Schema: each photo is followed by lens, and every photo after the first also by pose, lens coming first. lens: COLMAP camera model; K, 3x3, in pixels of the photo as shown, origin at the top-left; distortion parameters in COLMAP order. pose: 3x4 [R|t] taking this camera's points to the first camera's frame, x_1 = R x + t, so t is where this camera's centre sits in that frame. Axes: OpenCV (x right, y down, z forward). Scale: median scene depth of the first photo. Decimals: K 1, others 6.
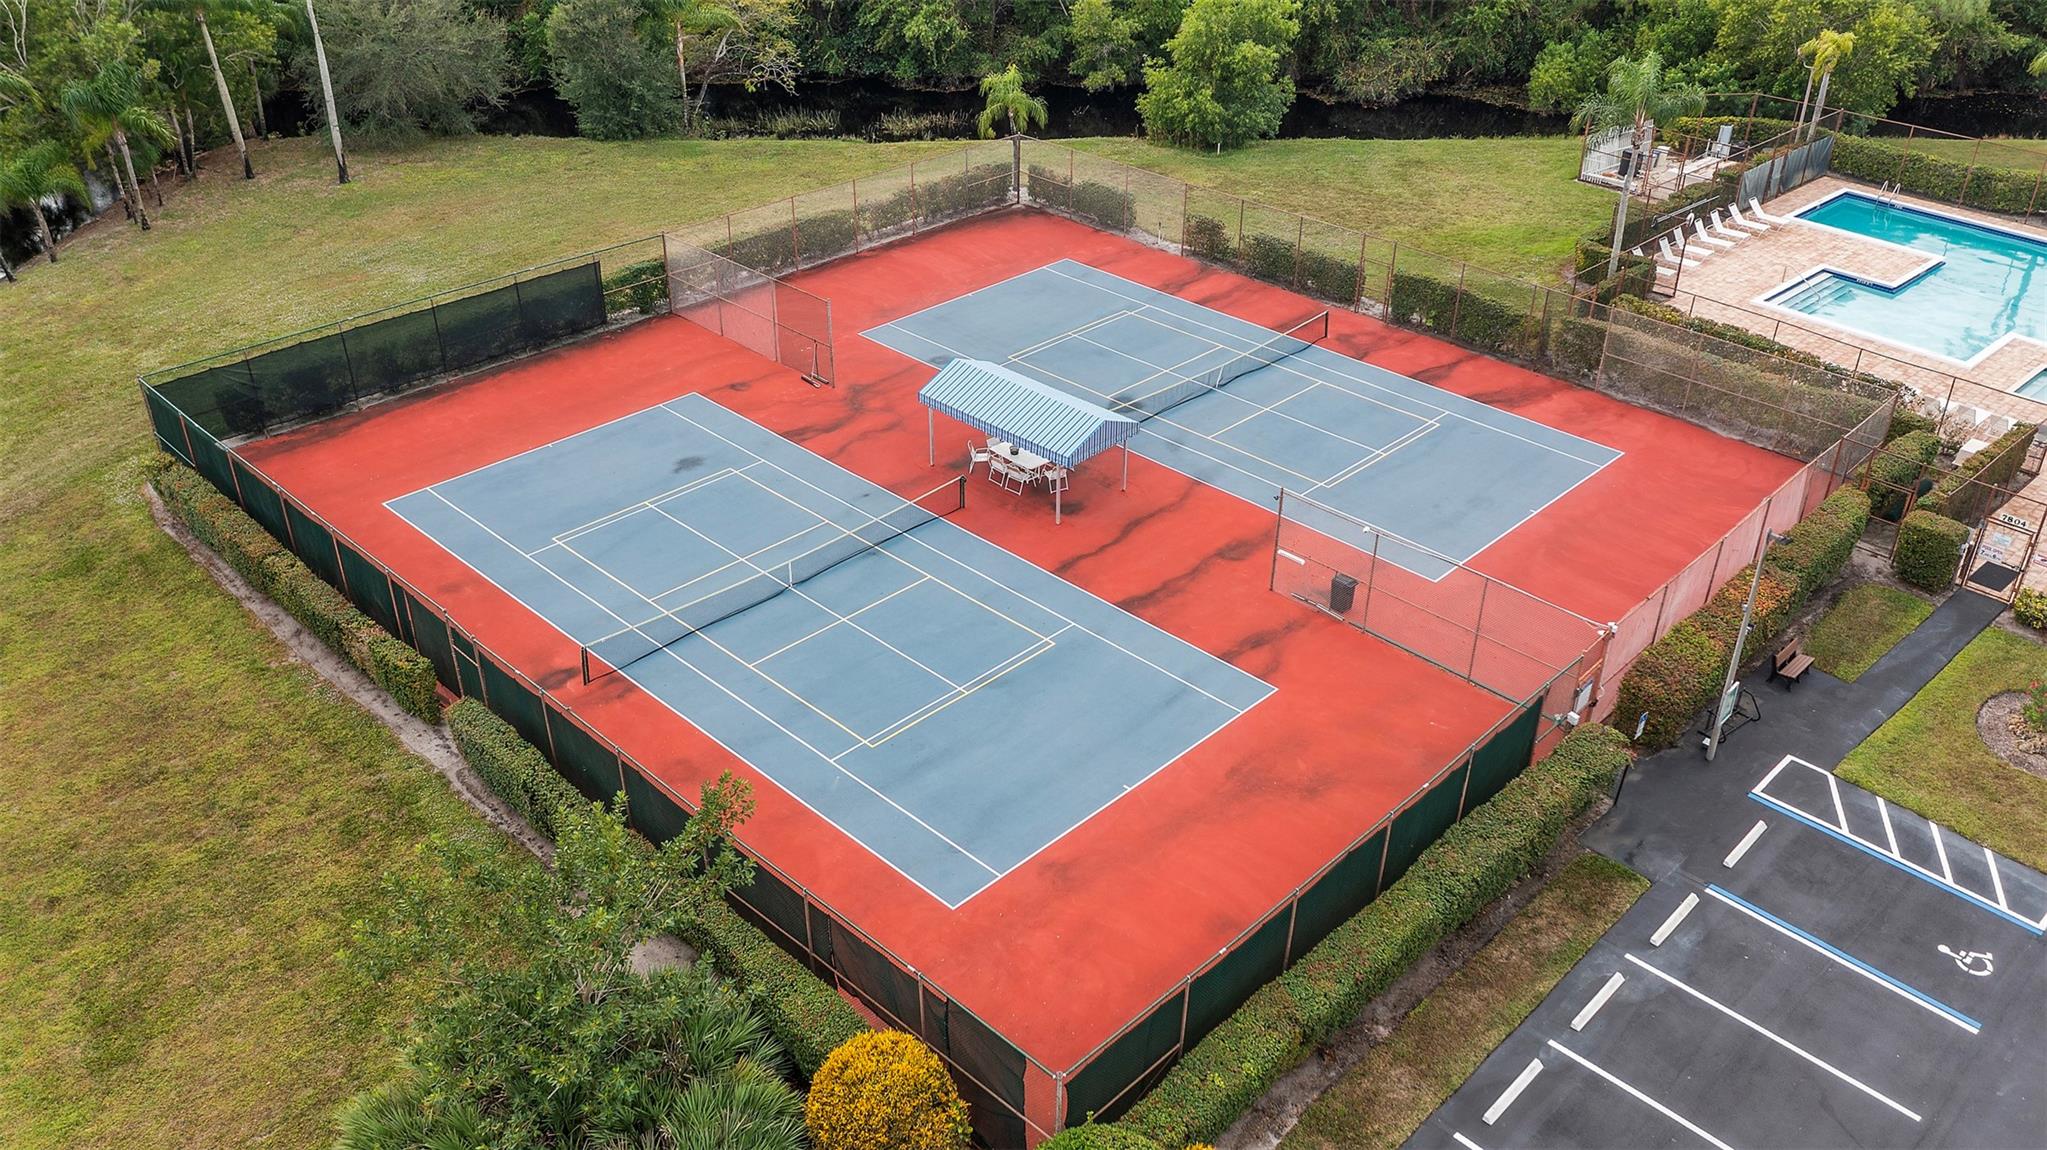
lens RADIAL K [[1637.3, 0, 1020.8], [0, 1637.3, 580.0], [0, 0, 1]] dist [0.002779, -0.014774]
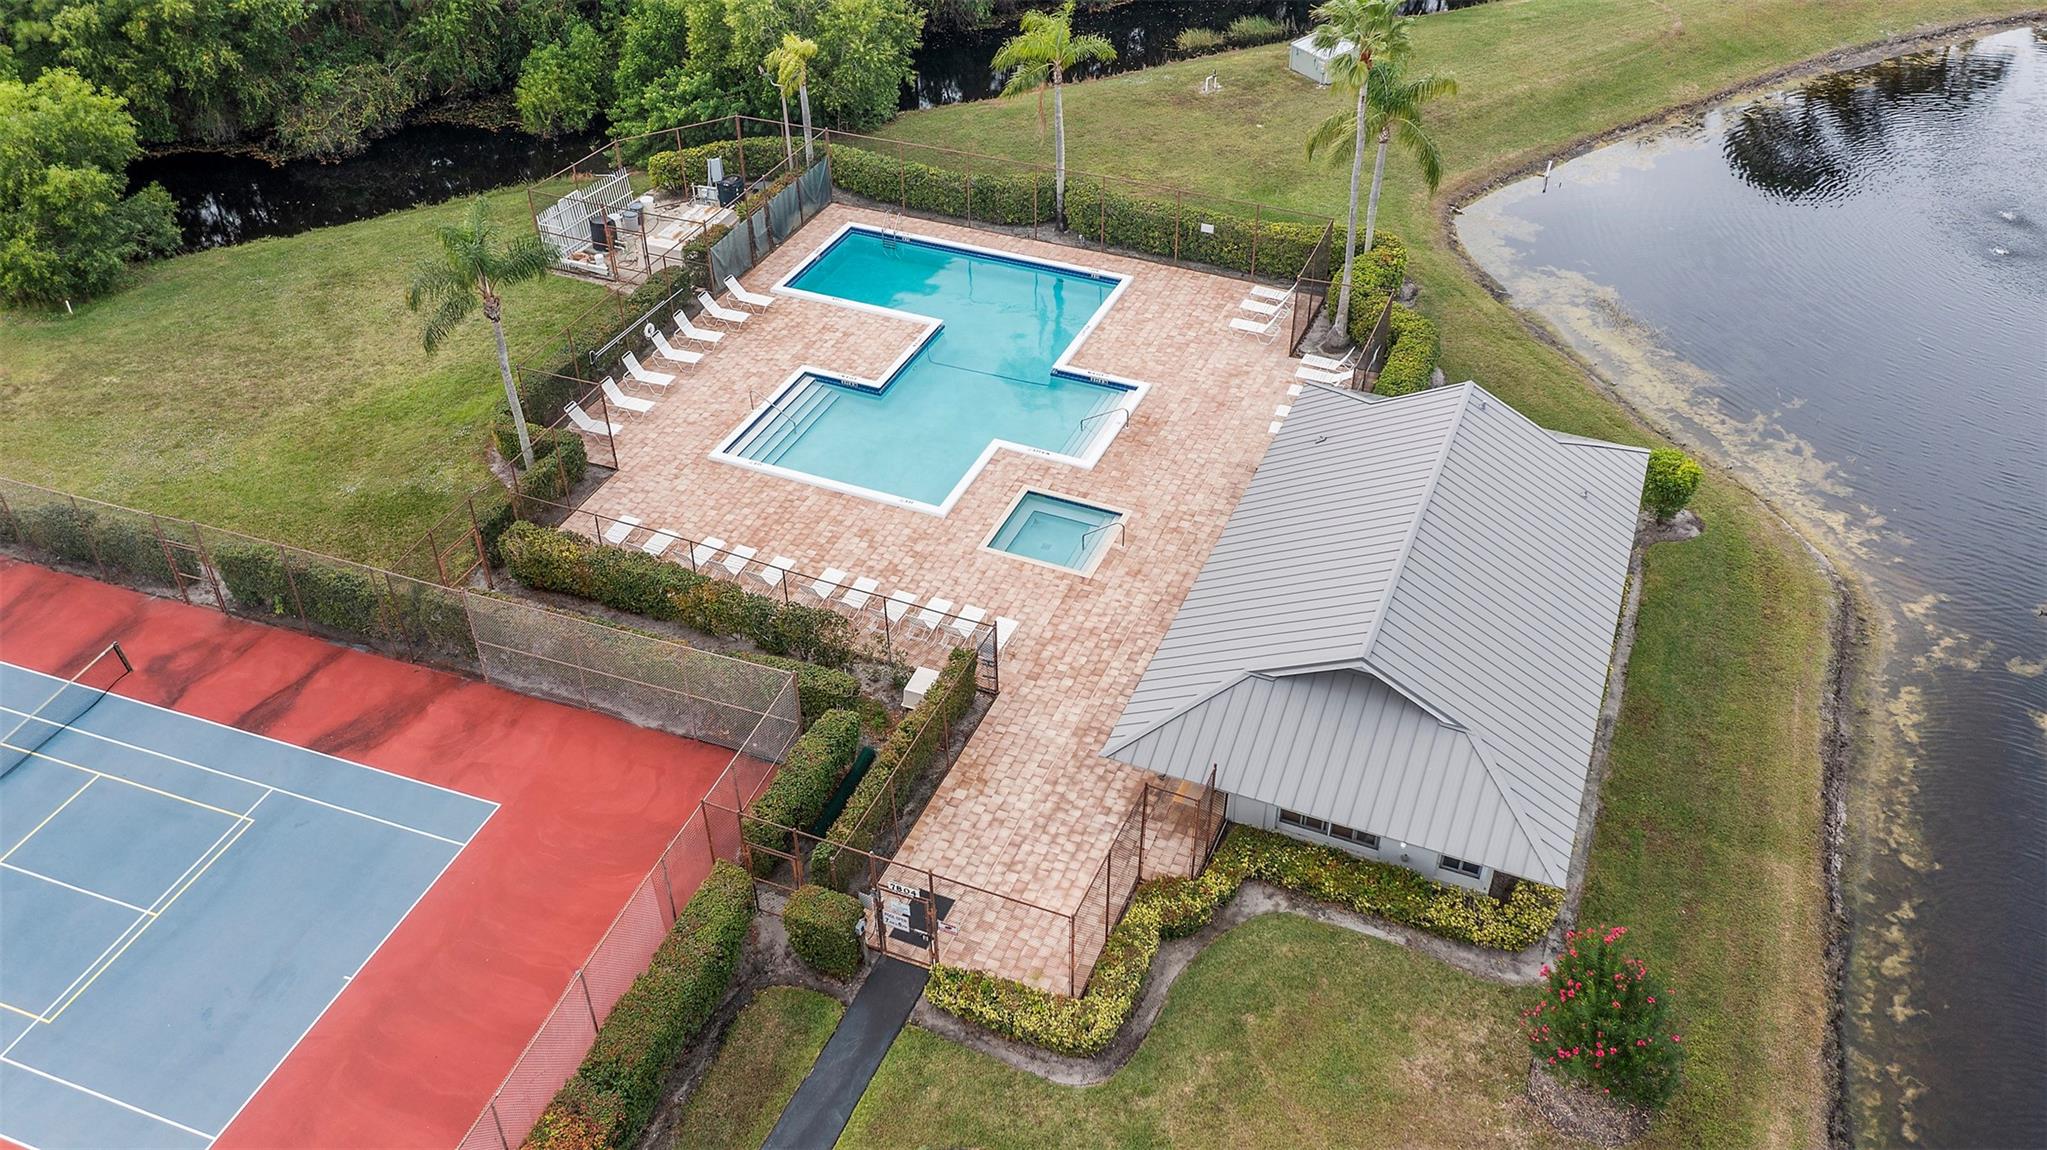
lens RADIAL K [[1637.3, 0, 1030.9], [0, 1637.3, 563.7], [0, 0, 1]] dist [0.002779, -0.014774]
pose [[0.911719, -0.264699, 0.314171, 0.284251], [0.229565, 0.962474, 0.144720, -0.176120], [-0.340689, -0.059821, 0.938271, 0.158379]]
